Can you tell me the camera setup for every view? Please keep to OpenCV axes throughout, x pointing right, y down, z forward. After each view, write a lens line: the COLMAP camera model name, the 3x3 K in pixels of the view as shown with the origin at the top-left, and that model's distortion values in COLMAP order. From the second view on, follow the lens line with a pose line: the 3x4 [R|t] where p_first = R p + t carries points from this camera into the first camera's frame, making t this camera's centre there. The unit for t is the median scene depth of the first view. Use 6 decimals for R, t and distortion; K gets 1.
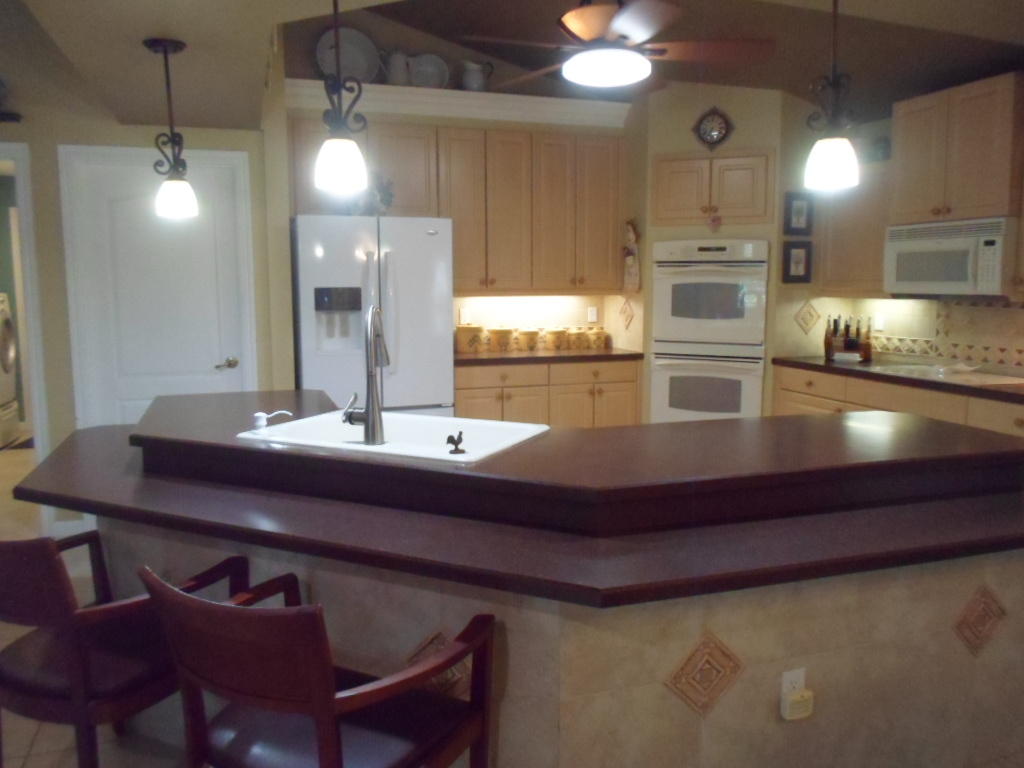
lens RADIAL K [[789.6, 0, 513.5], [0, 789.6, 374.2], [0, 0, 1]] dist [-0.037459, -0.001641]
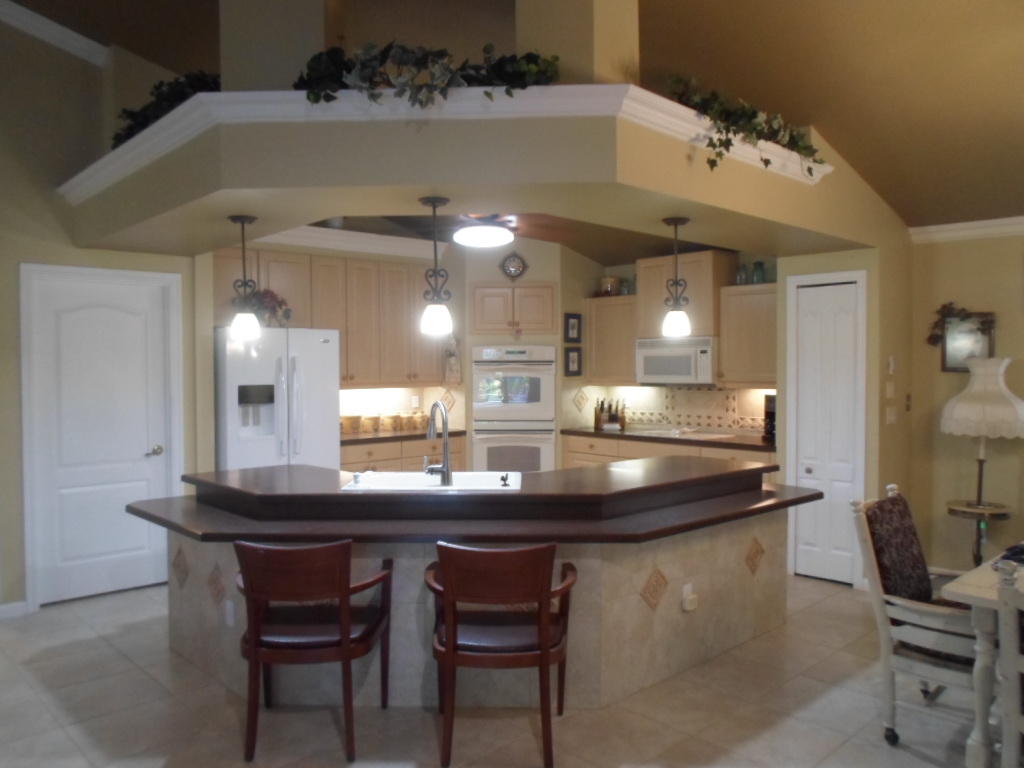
lens RADIAL K [[789.6, 0, 513.5], [0, 789.6, 374.2], [0, 0, 1]] dist [-0.037459, -0.001641]
pose [[0.912794, -0.011194, 0.408267, -0.322333], [0.054364, 0.994059, -0.094291, 0.009176], [-0.404786, 0.108263, 0.907980, -0.252507]]
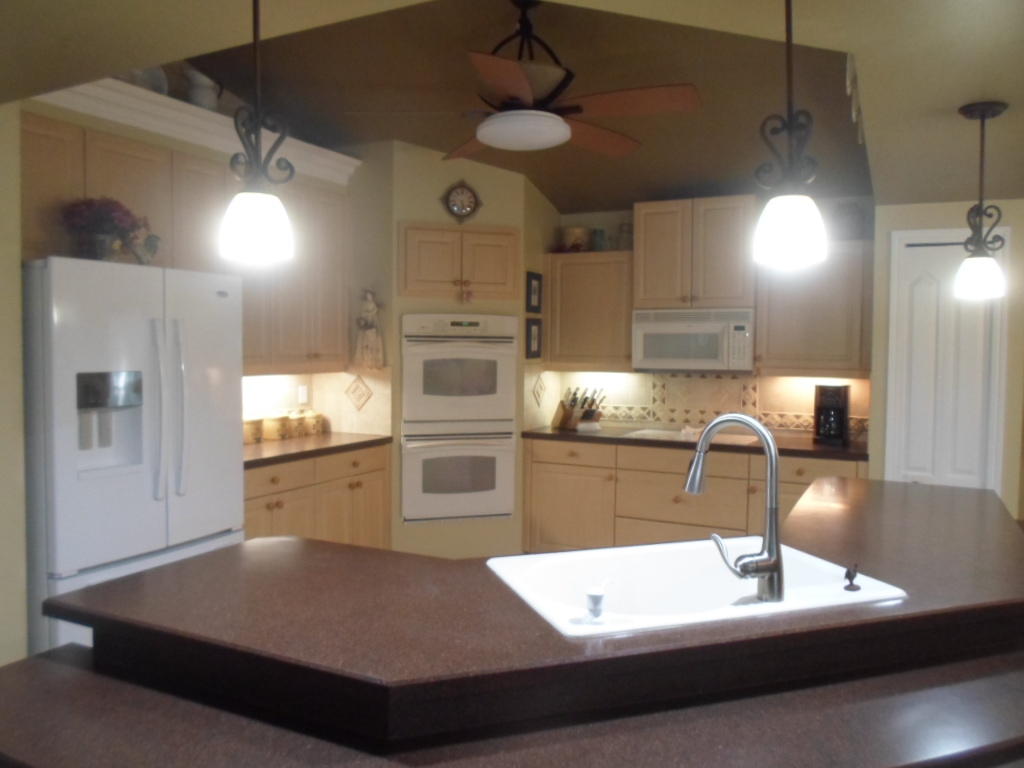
lens RADIAL K [[789.6, 0, 513.5], [0, 789.6, 374.2], [0, 0, 1]] dist [-0.037459, -0.001641]
pose [[0.710108, -0.021517, 0.703764, -0.398875], [0.074709, 0.996193, -0.044925, -0.050361], [-0.700118, 0.084479, 0.709012, 0.280423]]
